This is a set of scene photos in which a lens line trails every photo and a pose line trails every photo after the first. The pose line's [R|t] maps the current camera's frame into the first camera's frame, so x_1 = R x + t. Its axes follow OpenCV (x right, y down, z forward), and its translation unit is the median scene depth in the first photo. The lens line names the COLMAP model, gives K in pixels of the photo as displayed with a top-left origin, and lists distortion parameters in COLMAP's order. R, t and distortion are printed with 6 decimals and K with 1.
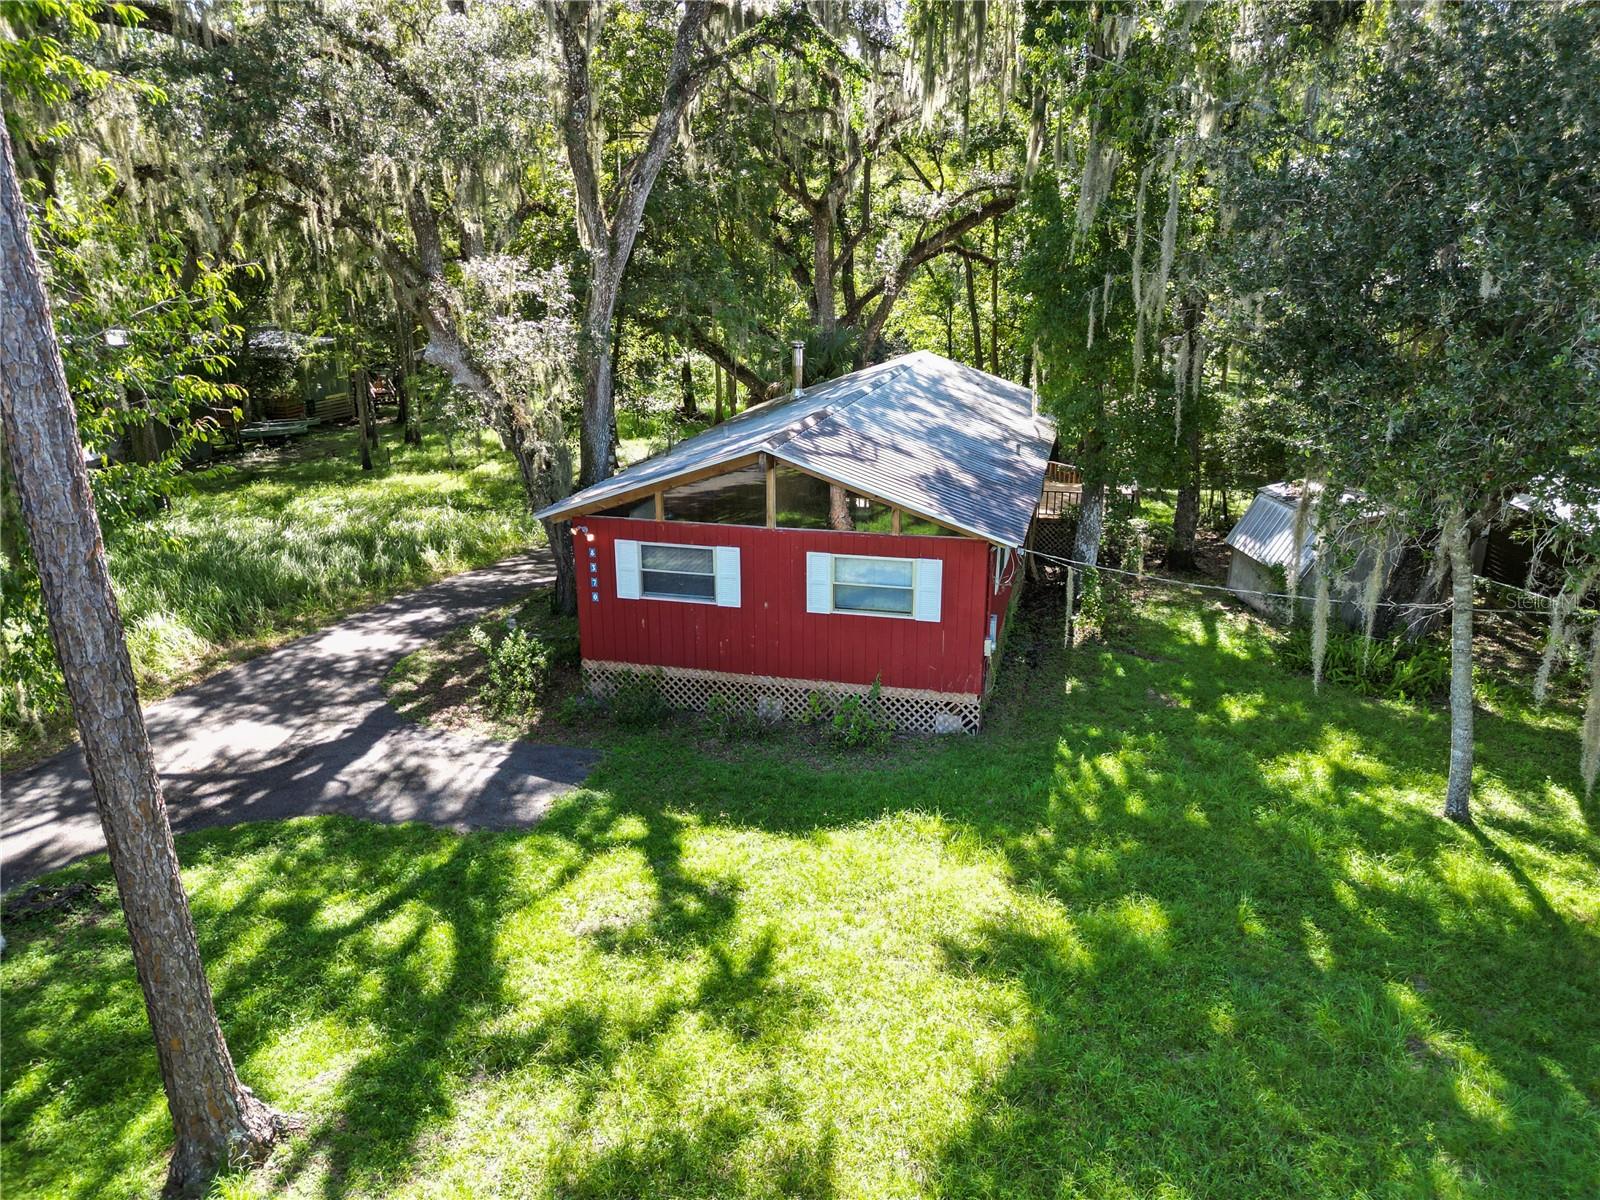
lens RADIAL K [[1124.0, 0, 800.0], [0, 1124.0, 600.0], [0, 0, 1]] dist [0.087484, -0.108750]
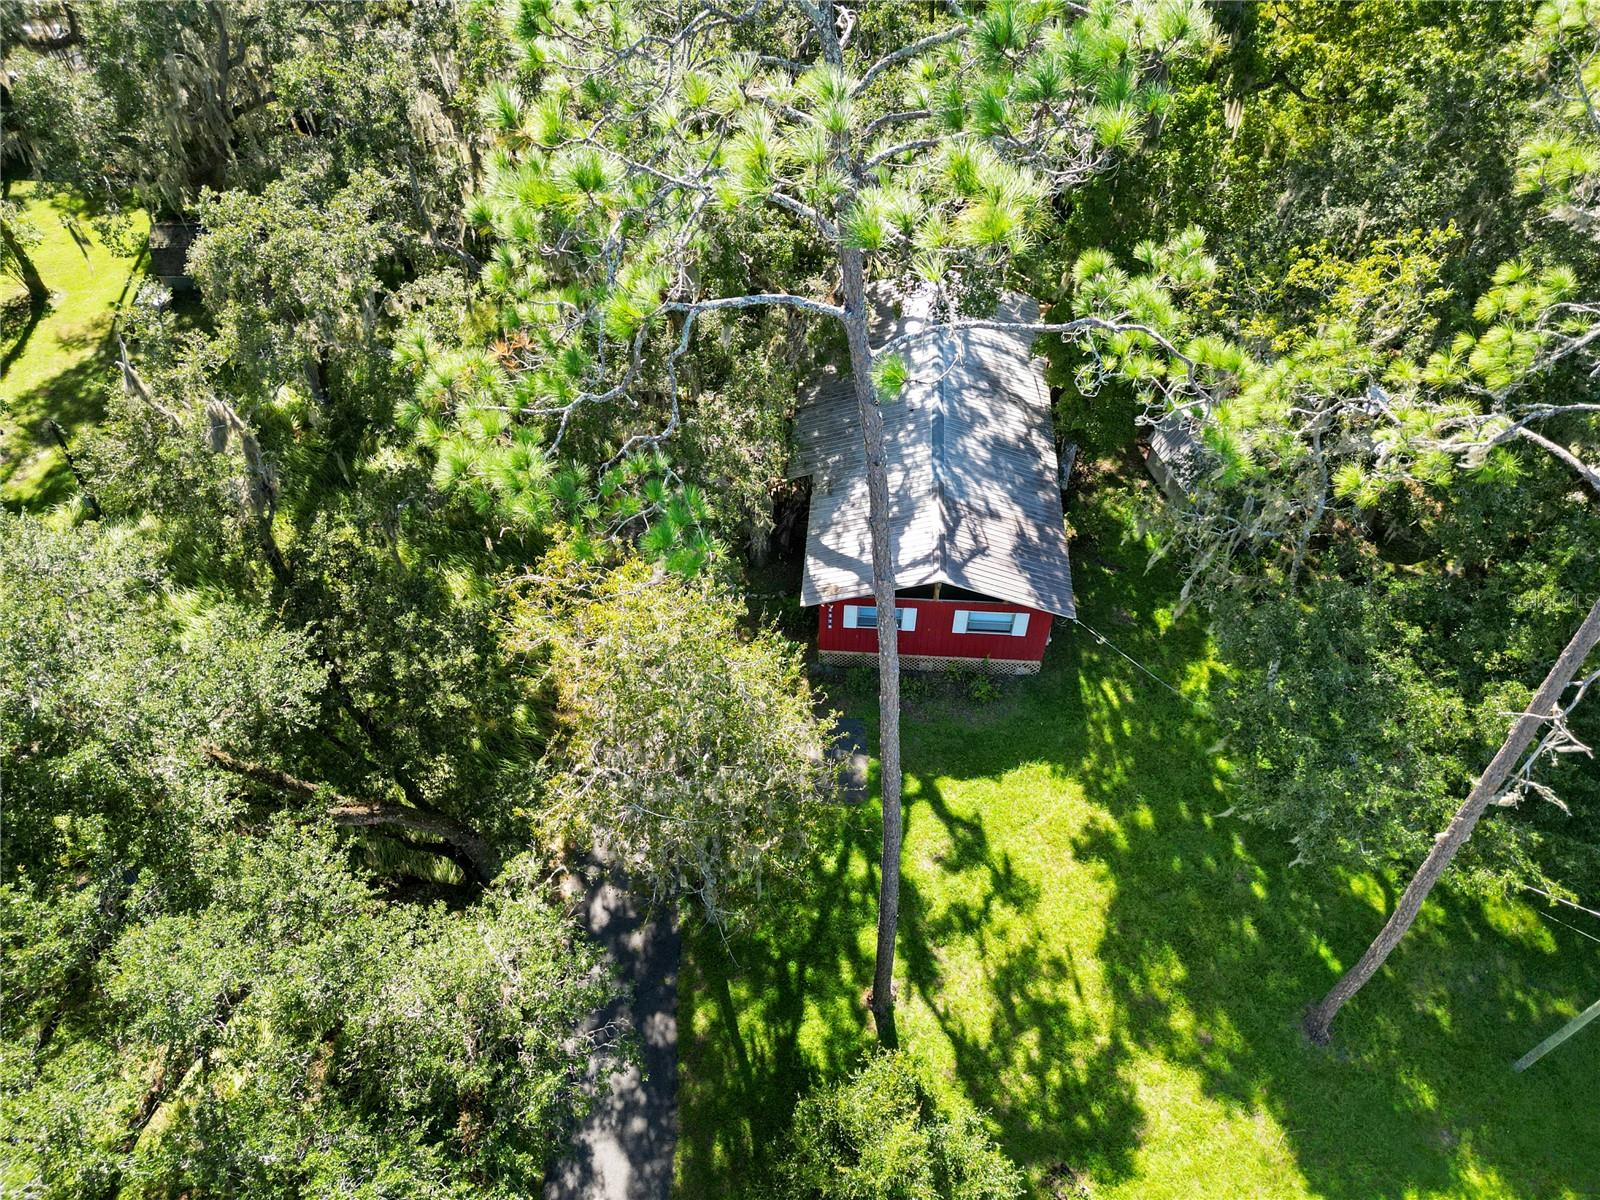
lens RADIAL K [[1124.0, 0, 800.0], [0, 1124.0, 600.0], [0, 0, 1]] dist [0.087484, -0.108750]
pose [[0.981981, -0.165735, 0.090798, -0.412304], [0.098429, 0.858715, 0.502912, -1.013615], [-0.161320, -0.484914, 0.859555, -0.568571]]
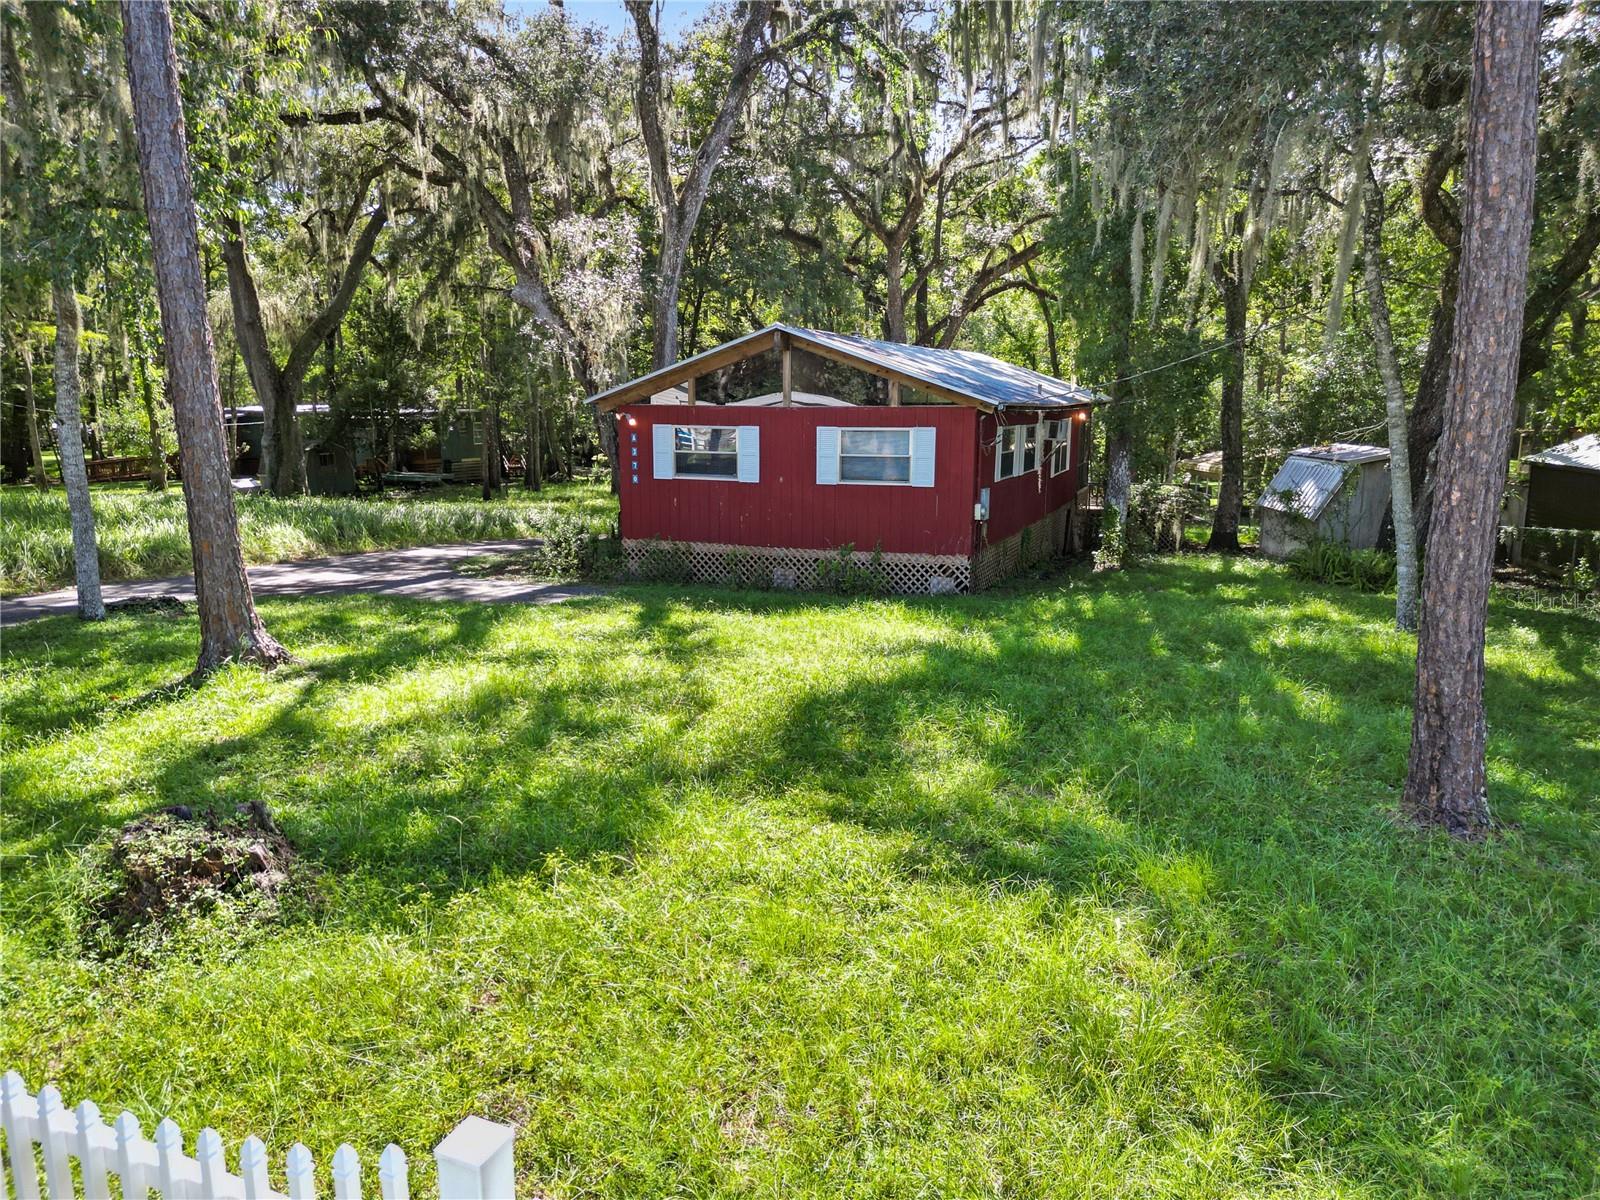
lens RADIAL K [[1124.0, 0, 800.0], [0, 1124.0, 600.0], [0, 0, 1]] dist [0.087484, -0.108750]
pose [[0.993129, 0.026932, -0.113882, 0.119128], [-0.041022, 0.991527, -0.123250, 0.261266], [0.109597, 0.127075, 0.985820, -0.080708]]
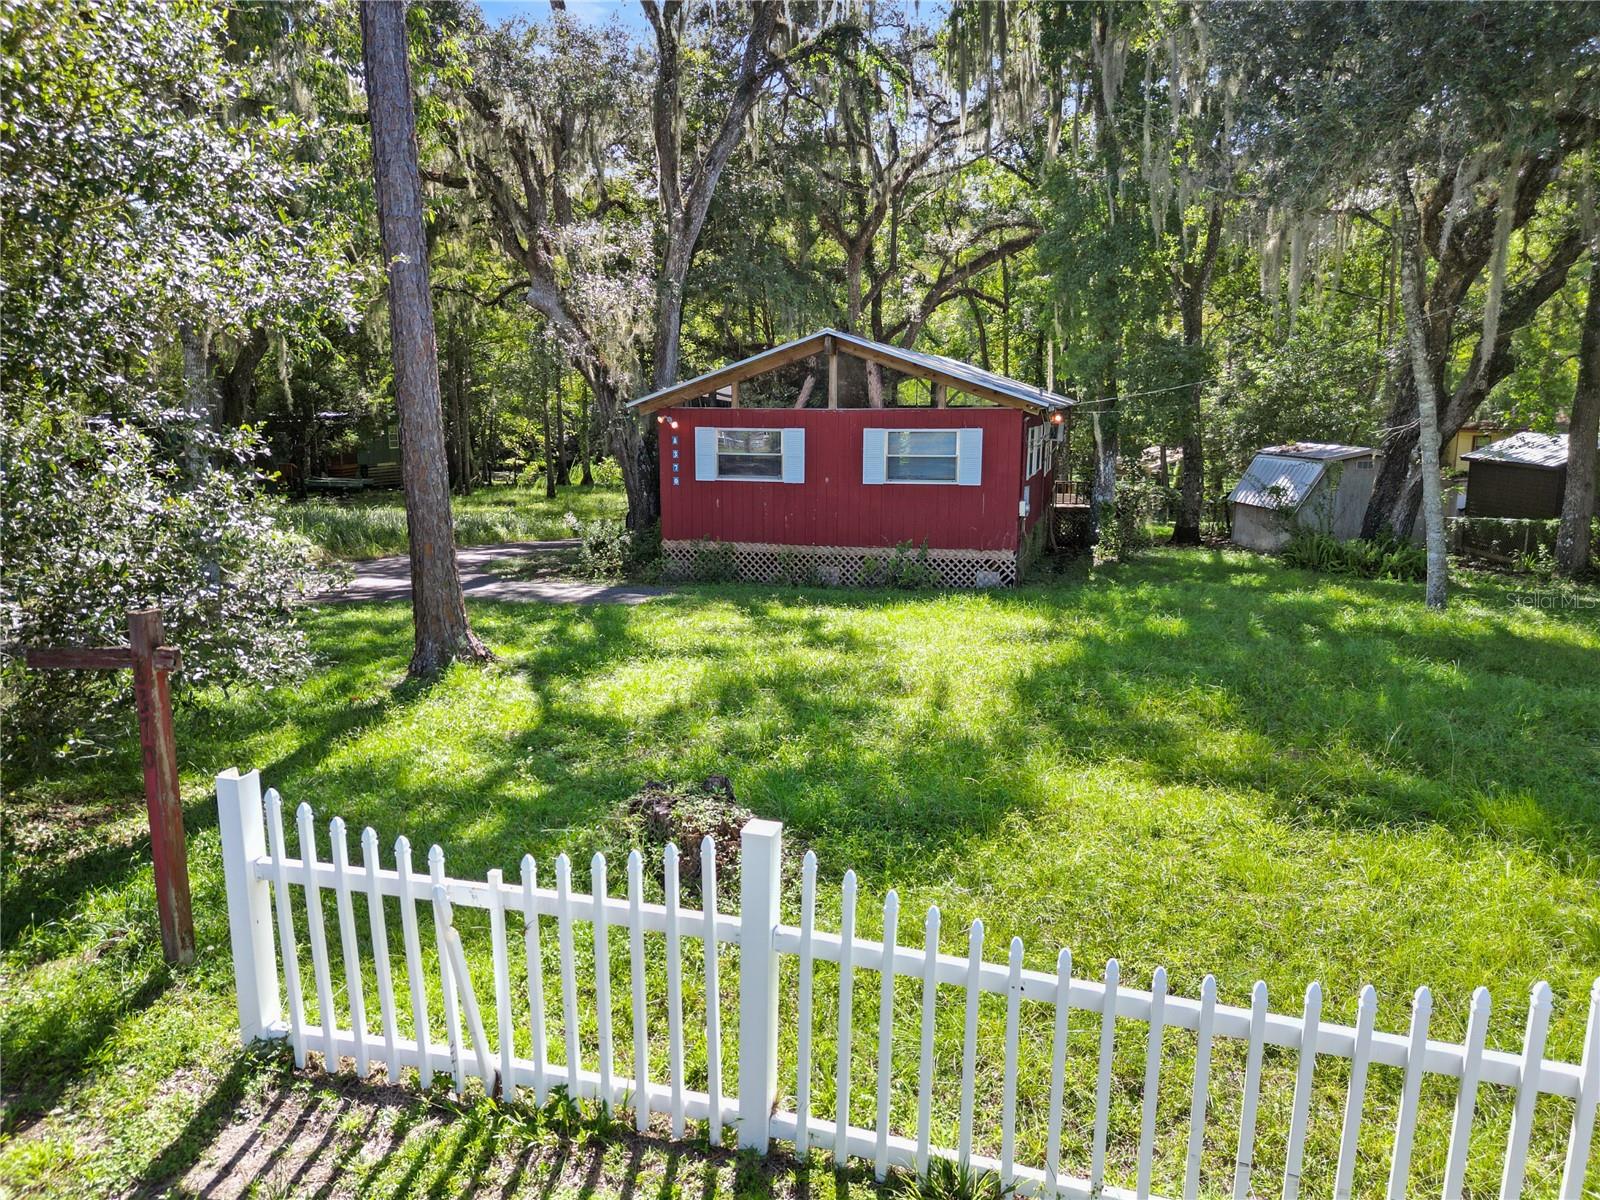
lens RADIAL K [[1124.0, 0, 800.0], [0, 1124.0, 600.0], [0, 0, 1]] dist [0.087484, -0.108750]
pose [[0.999967, 0.006264, -0.005095, -0.051559], [-0.006866, 0.991712, -0.128298, 0.275732], [0.004250, 0.128329, 0.991723, -0.123685]]
